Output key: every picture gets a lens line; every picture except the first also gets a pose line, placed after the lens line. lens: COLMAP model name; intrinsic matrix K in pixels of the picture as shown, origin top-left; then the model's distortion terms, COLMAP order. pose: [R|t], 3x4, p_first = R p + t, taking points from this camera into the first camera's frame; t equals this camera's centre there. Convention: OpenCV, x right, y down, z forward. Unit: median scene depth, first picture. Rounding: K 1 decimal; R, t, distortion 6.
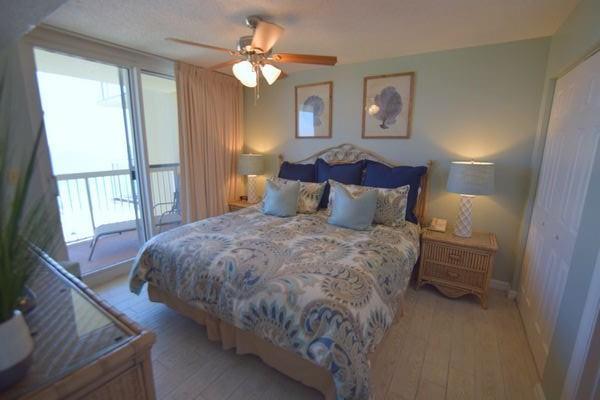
lens RADIAL K [[269.9, 0, 300.0], [0, 269.9, 200.0], [0, 0, 1]] dist [-0.017866, 0.000571]
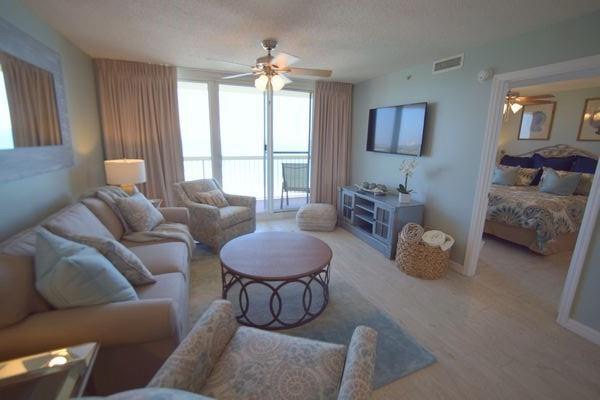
lens RADIAL K [[269.9, 0, 300.0], [0, 269.9, 200.0], [0, 0, 1]] dist [-0.017866, 0.000571]
pose [[0.815070, 0.138504, -0.562563, -0.147154], [-0.132292, 0.989844, 0.052030, 0.221864], [0.564057, 0.032015, 0.825115, -1.066837]]
